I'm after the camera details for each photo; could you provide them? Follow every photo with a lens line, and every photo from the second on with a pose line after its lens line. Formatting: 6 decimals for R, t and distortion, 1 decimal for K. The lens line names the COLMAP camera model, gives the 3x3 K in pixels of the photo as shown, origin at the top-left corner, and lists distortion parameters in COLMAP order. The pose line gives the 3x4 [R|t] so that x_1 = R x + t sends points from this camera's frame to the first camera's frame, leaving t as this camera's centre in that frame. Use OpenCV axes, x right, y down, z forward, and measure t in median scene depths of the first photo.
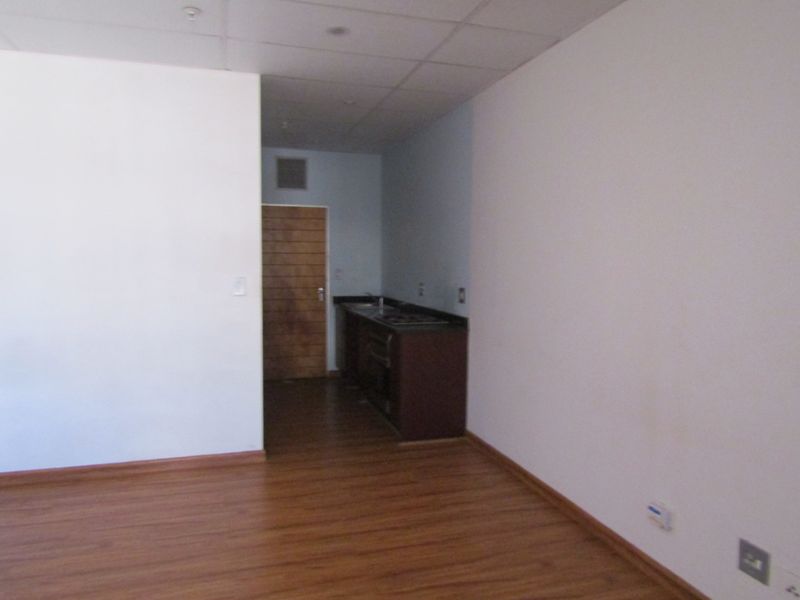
lens RADIAL K [[565.7, 0, 400.0], [0, 565.7, 300.0], [0, 0, 1]] dist [-0.015273, 0.001473]
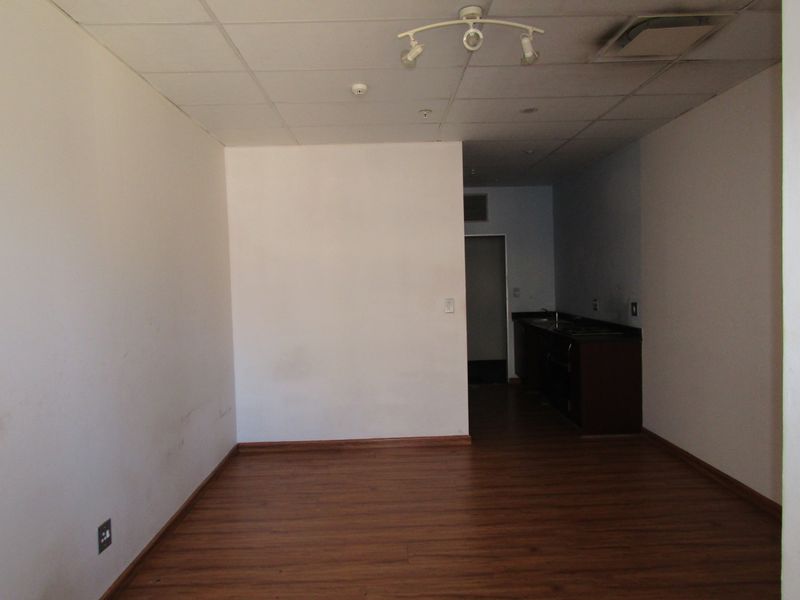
lens RADIAL K [[565.7, 0, 400.0], [0, 565.7, 300.0], [0, 0, 1]] dist [-0.015273, 0.001473]
pose [[0.961150, -0.026048, -0.274796, -0.037753], [0.017599, 0.999295, -0.033169, 0.003730], [0.275466, 0.027044, 0.960930, -0.266924]]
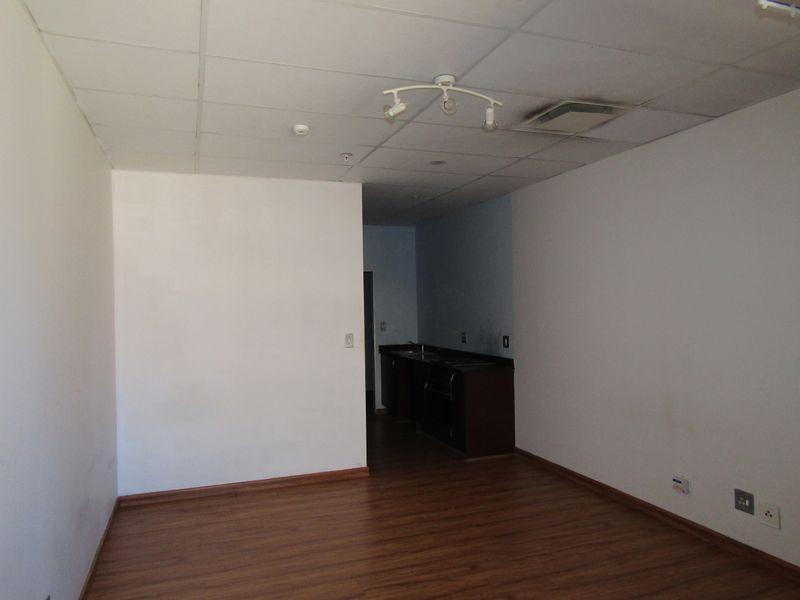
lens RADIAL K [[565.7, 0, 400.0], [0, 565.7, 300.0], [0, 0, 1]] dist [-0.015273, 0.001473]
pose [[0.998293, -0.027925, 0.051303, -0.227775], [0.031986, 0.996271, -0.080132, -0.008360], [-0.048874, 0.081636, 0.995463, -0.325961]]
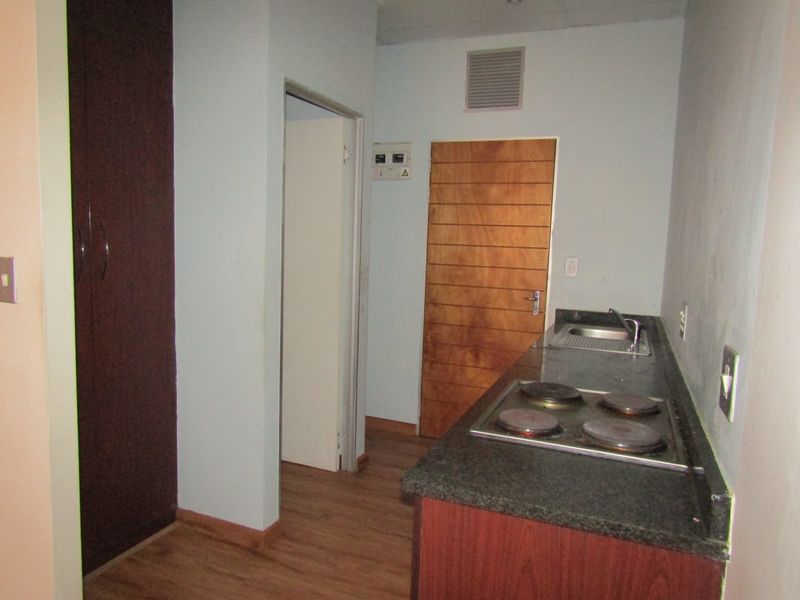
lens RADIAL K [[565.7, 0, 400.0], [0, 565.7, 300.0], [0, 0, 1]] dist [-0.015273, 0.001473]
pose [[0.765936, 0.084021, -0.637403, 0.177331], [-0.073663, 0.996363, 0.042821, -0.044024], [0.638683, 0.014155, 0.769339, 0.845485]]
